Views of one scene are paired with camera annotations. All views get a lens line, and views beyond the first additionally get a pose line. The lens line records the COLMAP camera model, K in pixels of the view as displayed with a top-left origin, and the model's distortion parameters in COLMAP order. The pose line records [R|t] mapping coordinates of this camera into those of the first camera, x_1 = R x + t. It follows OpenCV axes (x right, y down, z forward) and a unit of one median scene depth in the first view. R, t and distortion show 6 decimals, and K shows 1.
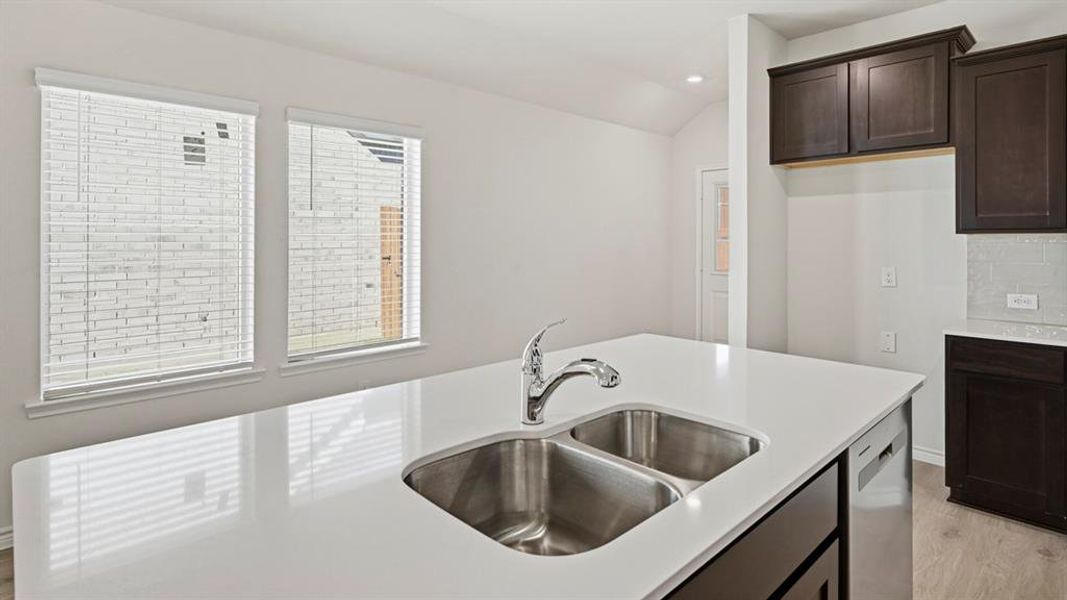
lens RADIAL K [[548.3, 0, 537.5], [0, 548.3, 244.2], [0, 0, 1]] dist [-0.003203, -0.000880]
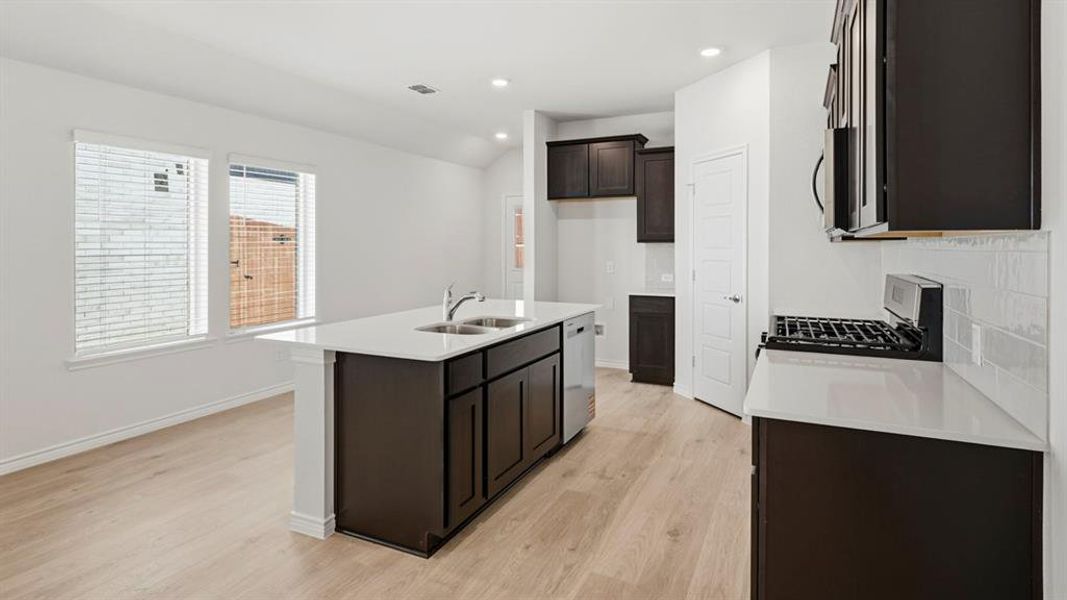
lens RADIAL K [[549.9, 0, 537.9], [0, 549.9, 242.6], [0, 0, 1]] dist [0.004435, 0.000671]
pose [[0.935900, -0.000863, 0.352265, -0.209733], [0.004726, 0.999938, -0.010105, -0.001775], [-0.352234, 0.011122, 0.935846, -0.610014]]
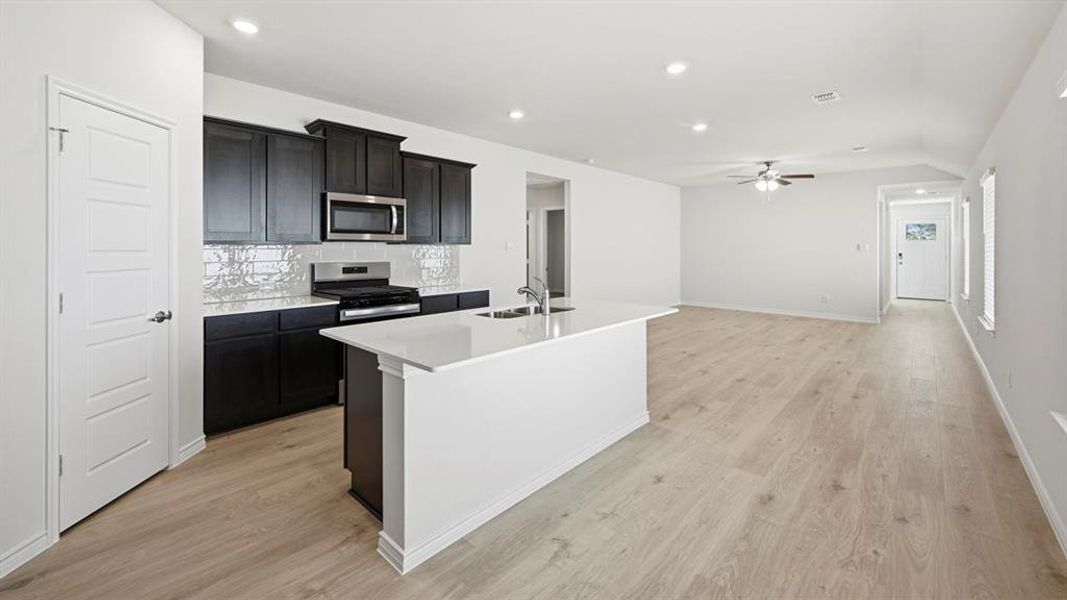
lens RADIAL K [[424.4, 0, 539.8], [0, 424.4, 245.6], [0, 0, 1]] dist [0.001187, 0.000046]
pose [[-0.997725, -0.003398, -0.067326, 0.065085], [-0.003439, 0.999994, 0.000490, -0.011485], [0.067324, 0.000721, -0.997731, 1.290210]]
